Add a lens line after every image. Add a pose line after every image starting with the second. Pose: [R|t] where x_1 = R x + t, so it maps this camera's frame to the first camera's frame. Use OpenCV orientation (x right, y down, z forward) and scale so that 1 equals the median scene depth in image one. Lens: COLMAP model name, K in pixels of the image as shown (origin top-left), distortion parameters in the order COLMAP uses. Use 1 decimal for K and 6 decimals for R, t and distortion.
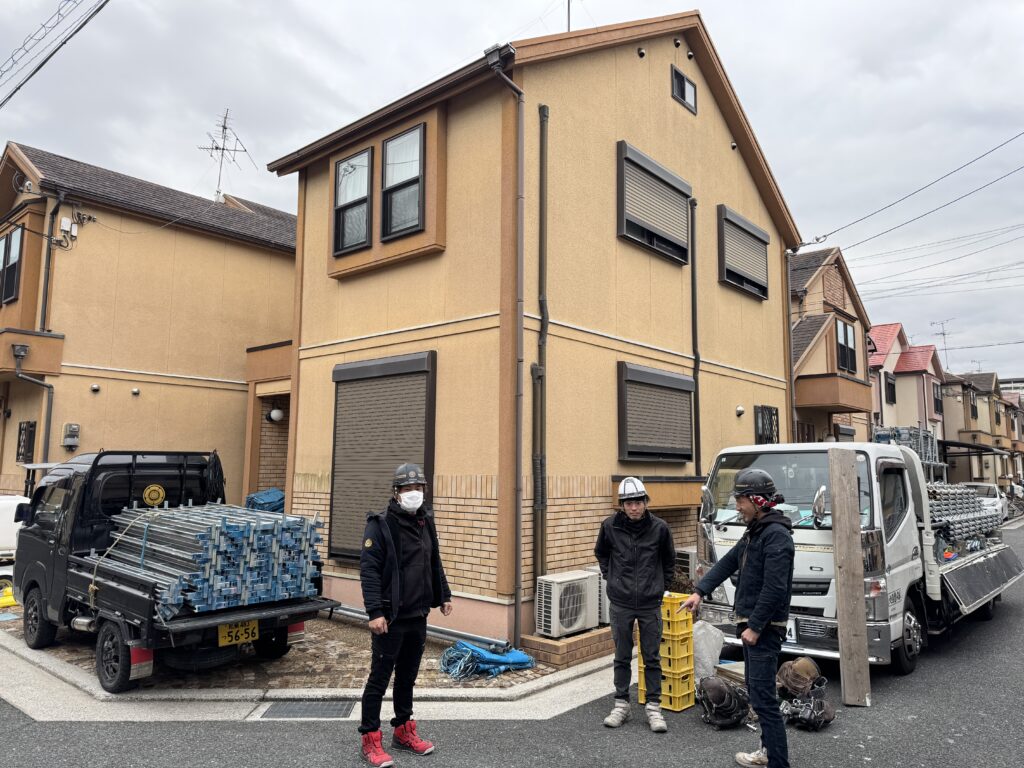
lens RADIAL K [[713.2, 0, 512.0], [0, 713.2, 384.0], [0, 0, 1]] dist [0.000495, -0.002712]
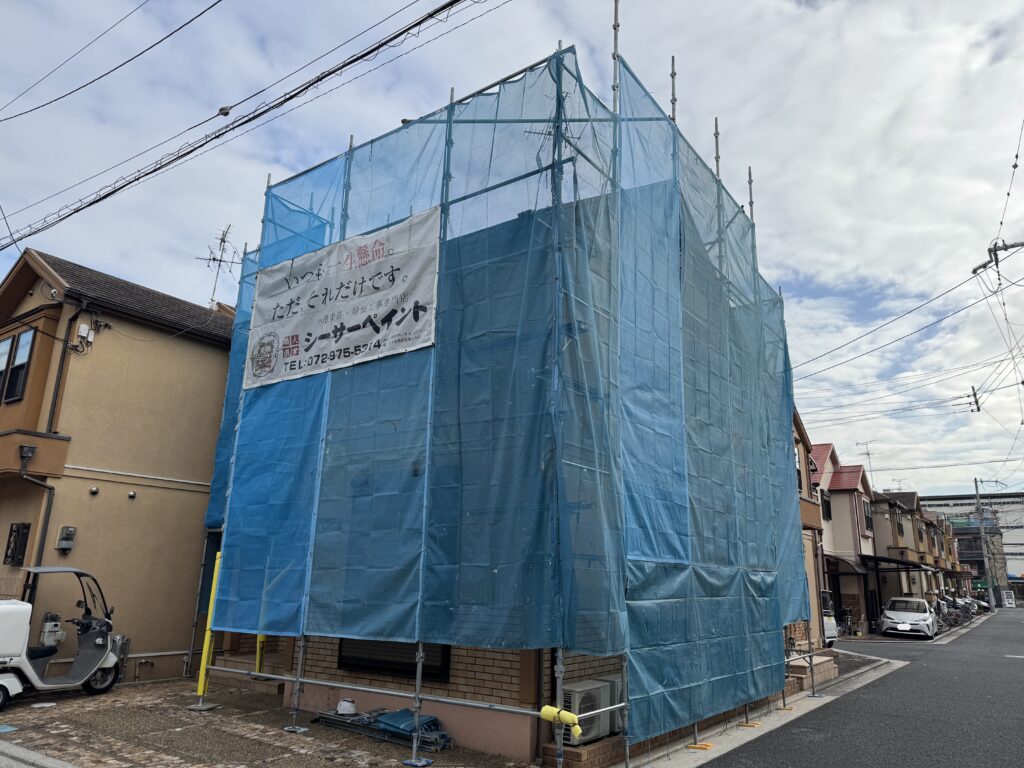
lens RADIAL K [[719.7, 0, 512.0], [0, 719.7, 384.0], [0, 0, 1]] dist [-0.008780, 0.002940]
pose [[0.994883, 0.041121, 0.092284, -0.092758], [-0.027551, 0.989227, -0.143775, -0.013231], [-0.097202, 0.140497, 0.985298, -0.074202]]
